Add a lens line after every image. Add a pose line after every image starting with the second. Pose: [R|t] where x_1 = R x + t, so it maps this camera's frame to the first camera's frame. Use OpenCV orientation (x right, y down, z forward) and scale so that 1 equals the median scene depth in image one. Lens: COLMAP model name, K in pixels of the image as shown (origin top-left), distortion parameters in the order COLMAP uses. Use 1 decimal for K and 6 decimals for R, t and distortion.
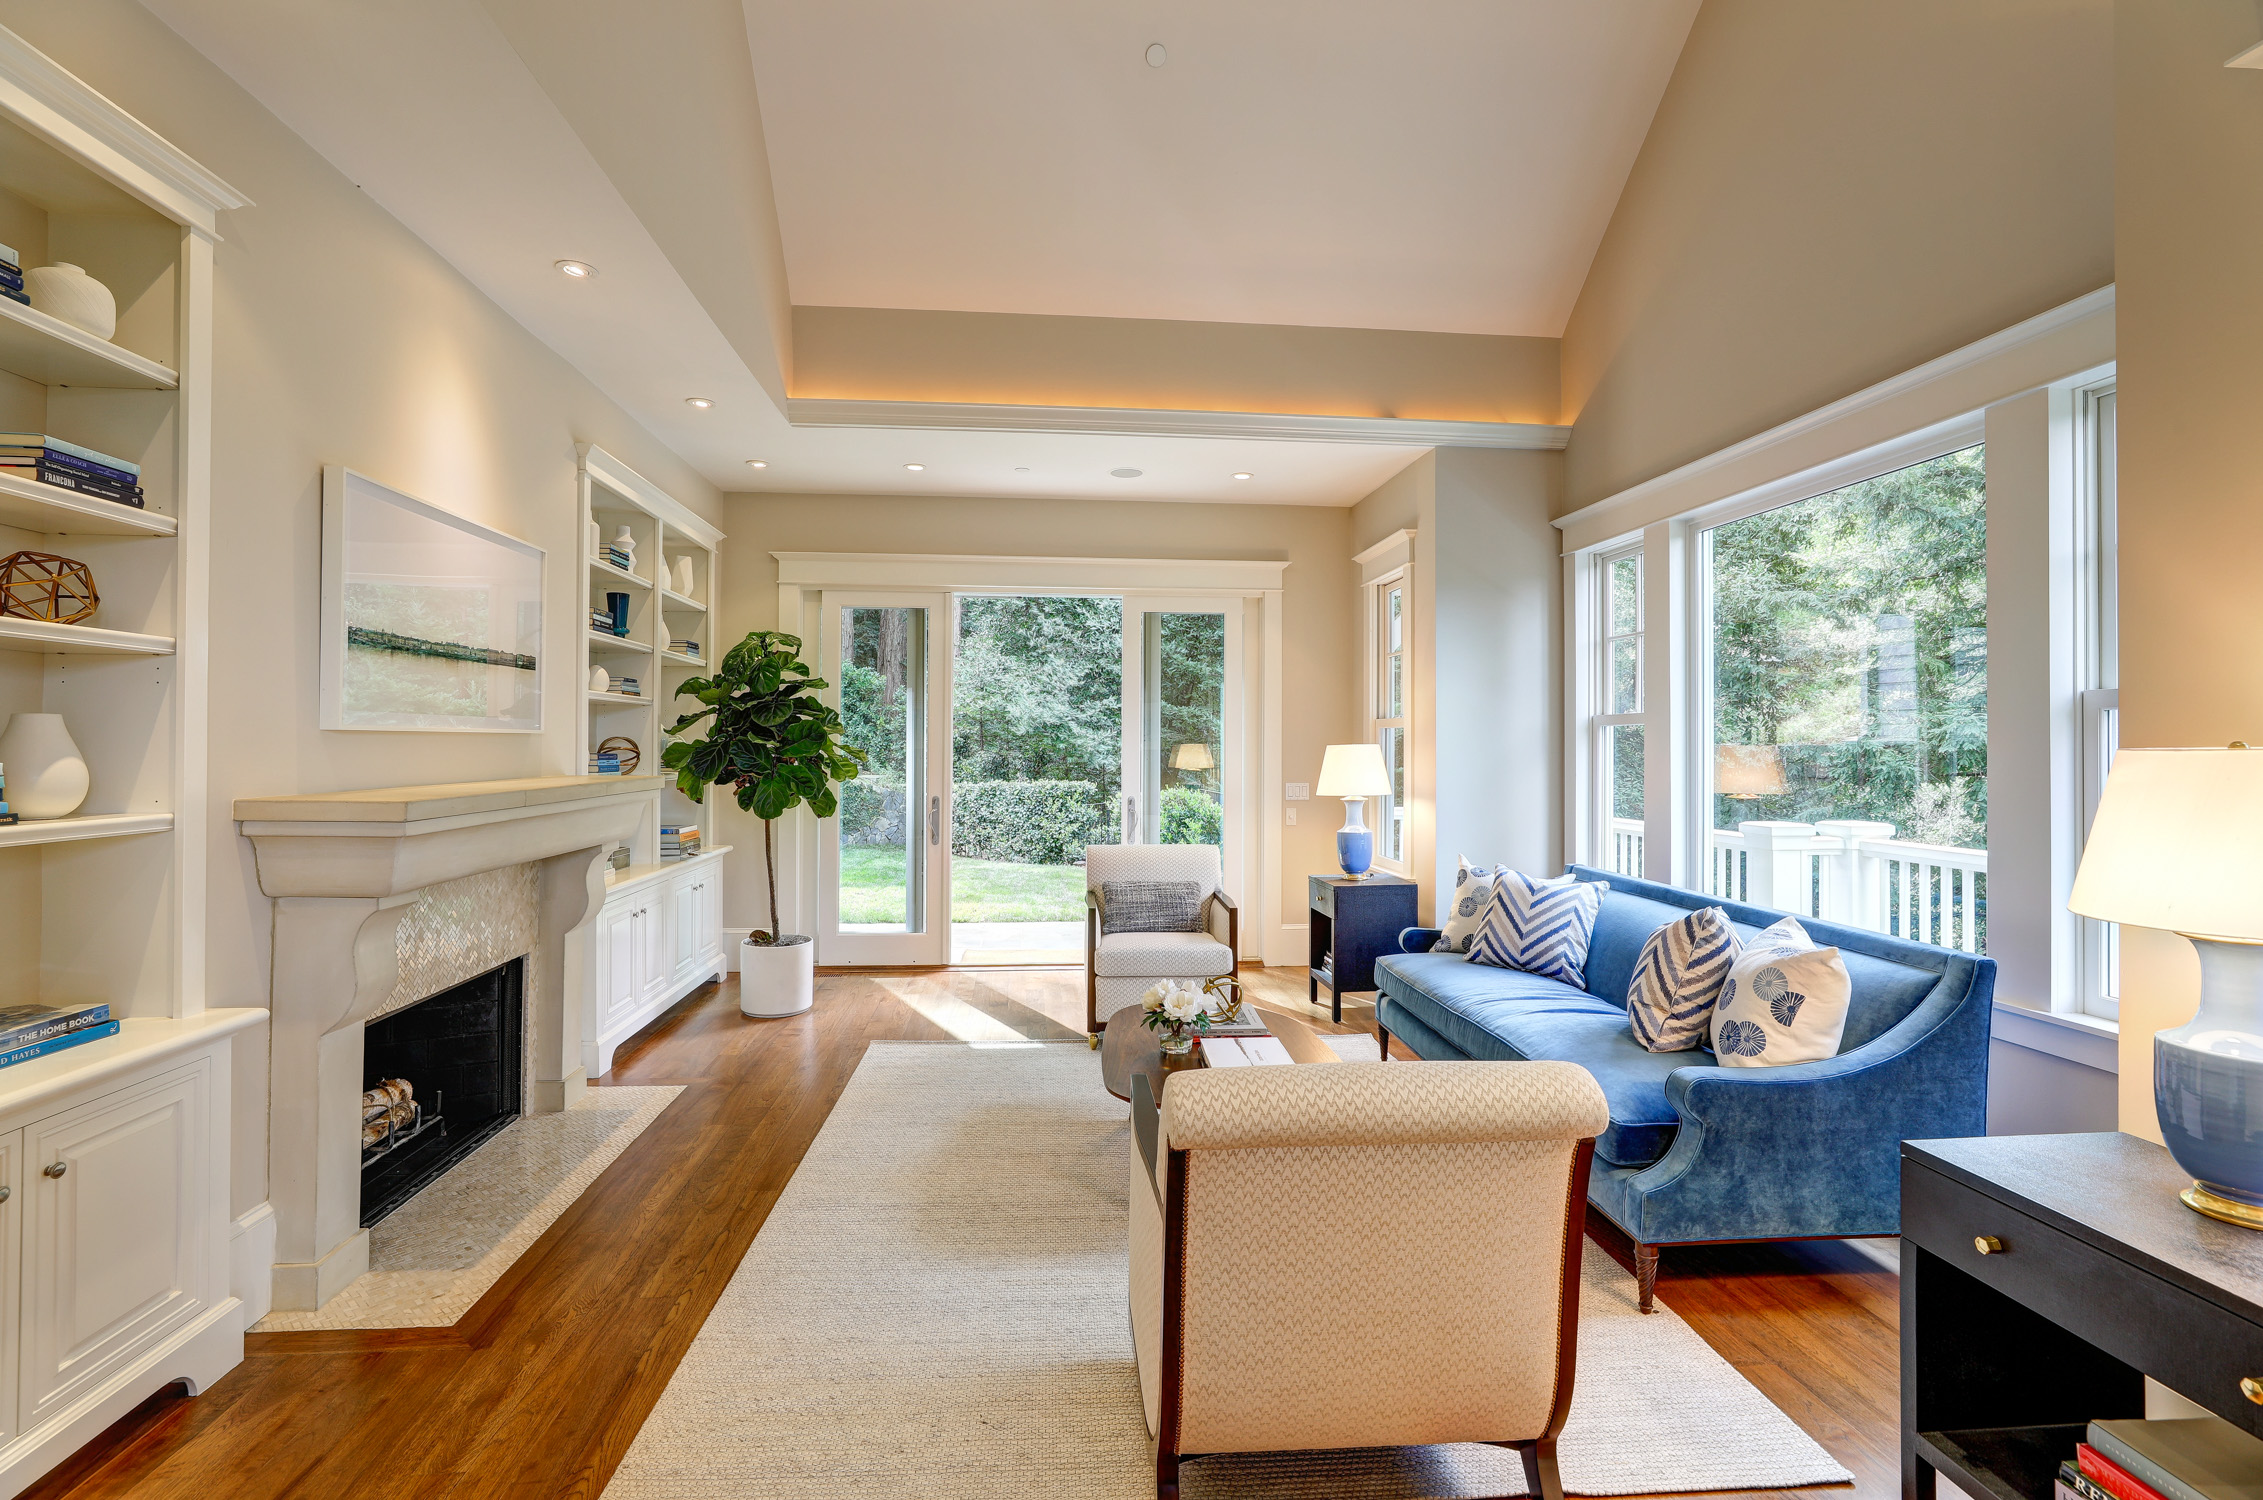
lens RADIAL K [[1009.9, 0, 1124.3], [0, 1009.9, 715.8], [0, 0, 1]] dist [-0.005719, 0.000492]
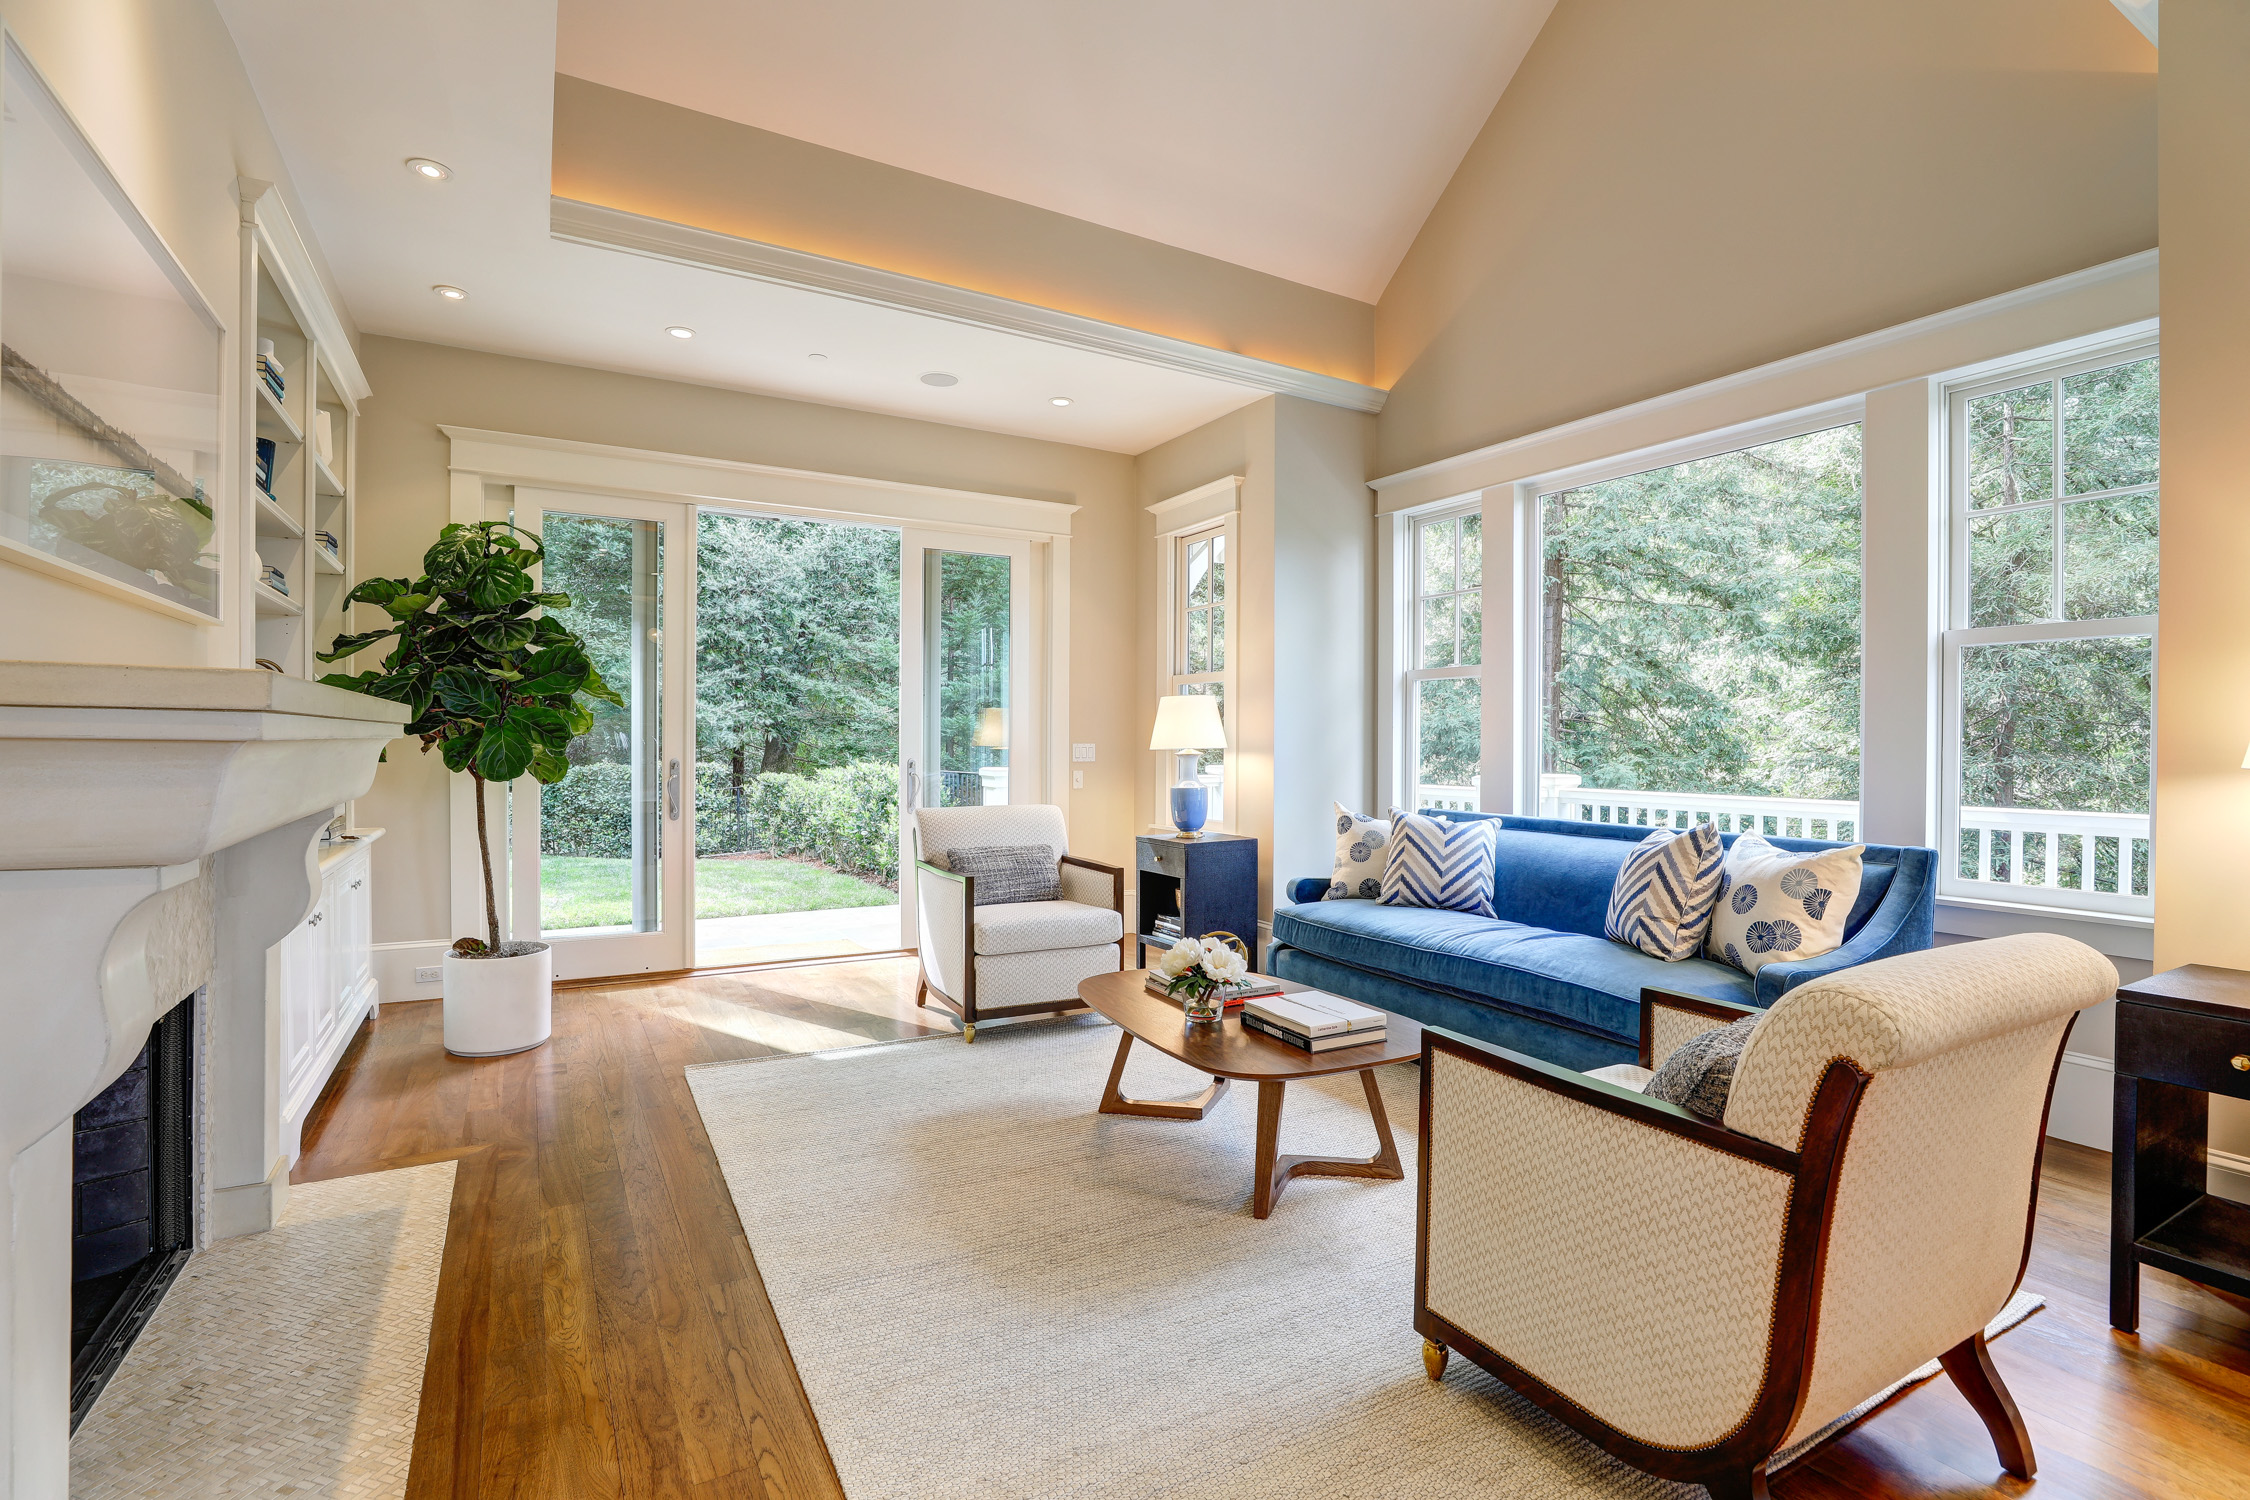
lens RADIAL K [[1023.2, 0, 1114.2], [0, 1023.2, 721.4], [0, 0, 1]] dist [-0.033620, 0.014836]
pose [[0.911364, 0.007347, 0.411535, -0.271663], [-0.012962, 0.999857, 0.010853, 0.049788], [-0.411397, -0.015225, 0.911329, 0.175428]]
